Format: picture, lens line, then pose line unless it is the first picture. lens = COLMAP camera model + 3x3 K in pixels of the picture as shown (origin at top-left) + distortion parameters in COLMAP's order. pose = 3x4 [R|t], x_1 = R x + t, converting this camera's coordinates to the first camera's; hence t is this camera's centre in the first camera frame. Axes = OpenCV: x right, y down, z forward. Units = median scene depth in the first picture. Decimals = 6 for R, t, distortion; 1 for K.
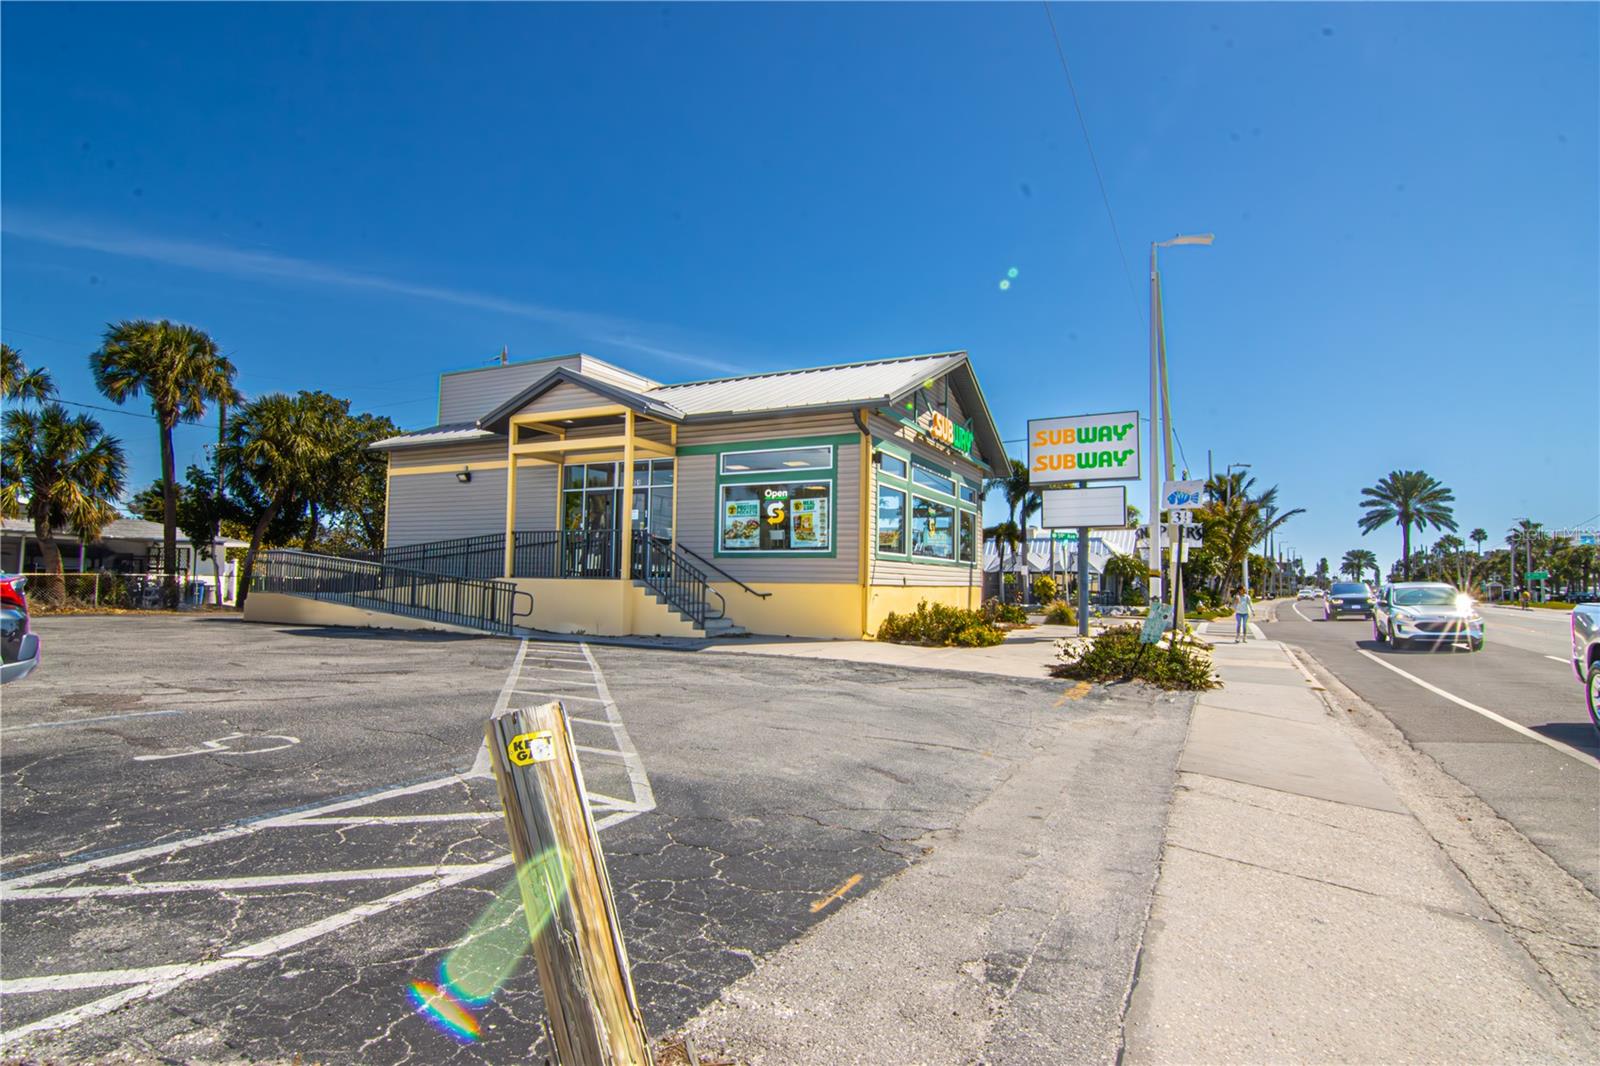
lens RADIAL K [[835.7, 0, 796.7], [0, 835.7, 529.8], [0, 0, 1]] dist [-0.006709, -0.000703]
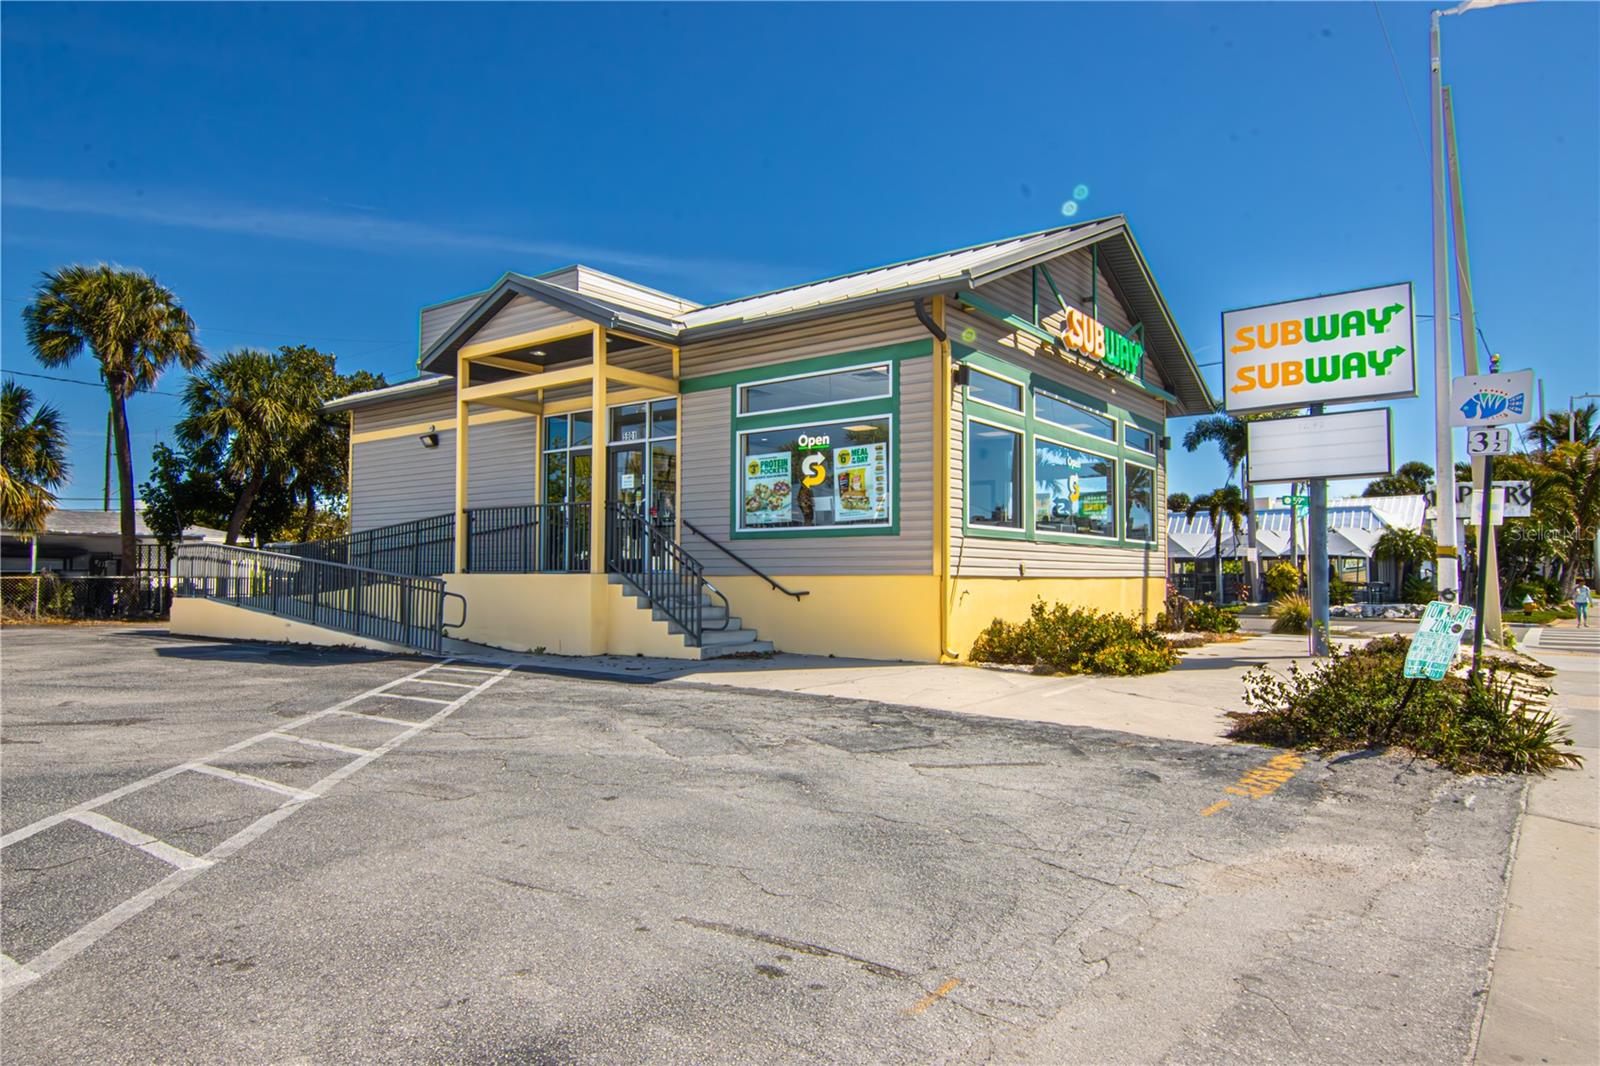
lens RADIAL K [[998.1, 0, 801.6], [0, 998.1, 534.7], [0, 0, 1]] dist [-0.003551, -0.011674]
pose [[0.983558, -0.021097, -0.179358, 0.099155], [0.024465, 0.999563, 0.016587, 0.016651], [0.178930, -0.020703, 0.983644, 0.206830]]
